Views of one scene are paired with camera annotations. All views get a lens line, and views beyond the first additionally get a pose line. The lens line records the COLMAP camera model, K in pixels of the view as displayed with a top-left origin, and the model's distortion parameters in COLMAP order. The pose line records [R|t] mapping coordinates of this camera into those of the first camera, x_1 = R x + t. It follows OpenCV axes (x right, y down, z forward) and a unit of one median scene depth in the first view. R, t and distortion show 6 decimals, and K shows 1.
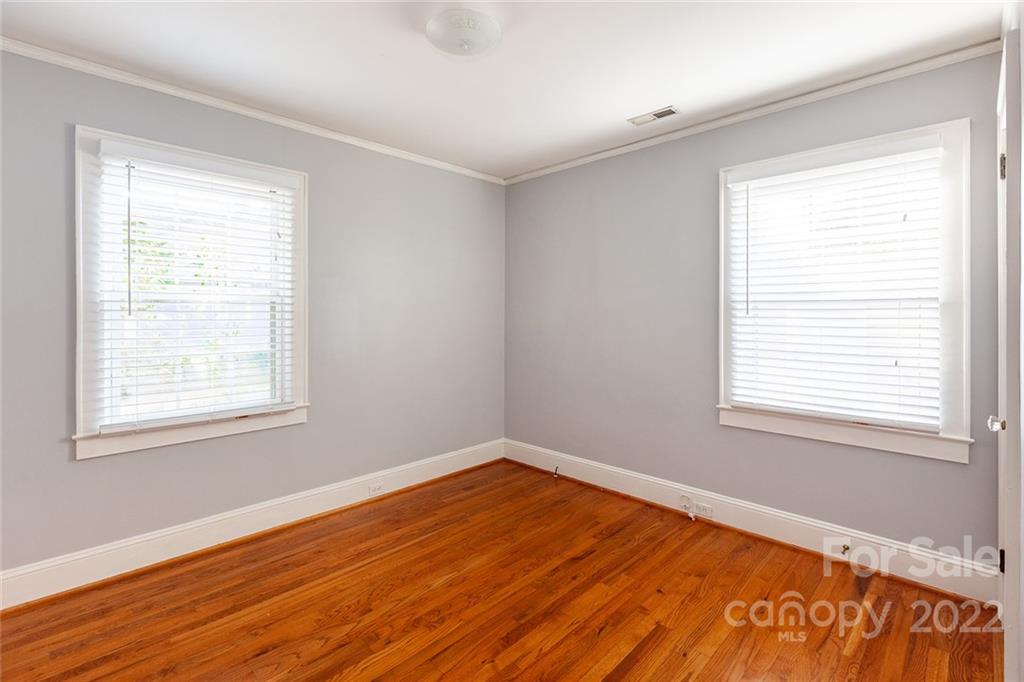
lens RADIAL K [[475.0, 0, 511.1], [0, 475.0, 309.0], [0, 0, 1]] dist [0.000346, 0.000136]
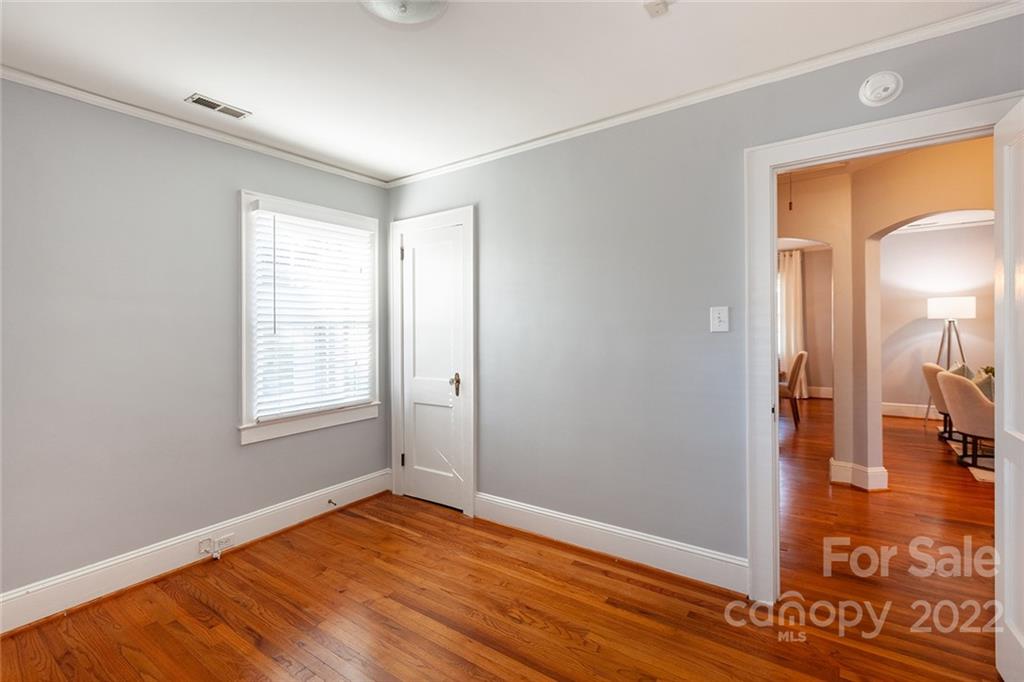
lens RADIAL K [[470.8, 0, 473.5], [0, 470.8, 326.8], [0, 0, 1]] dist [-0.000823, -0.000076]
pose [[-0.118494, 0.003050, 0.992950, -0.638551], [0.005420, 0.999982, -0.002425, 0.000487], [-0.992940, 0.005094, -0.118508, 0.677381]]
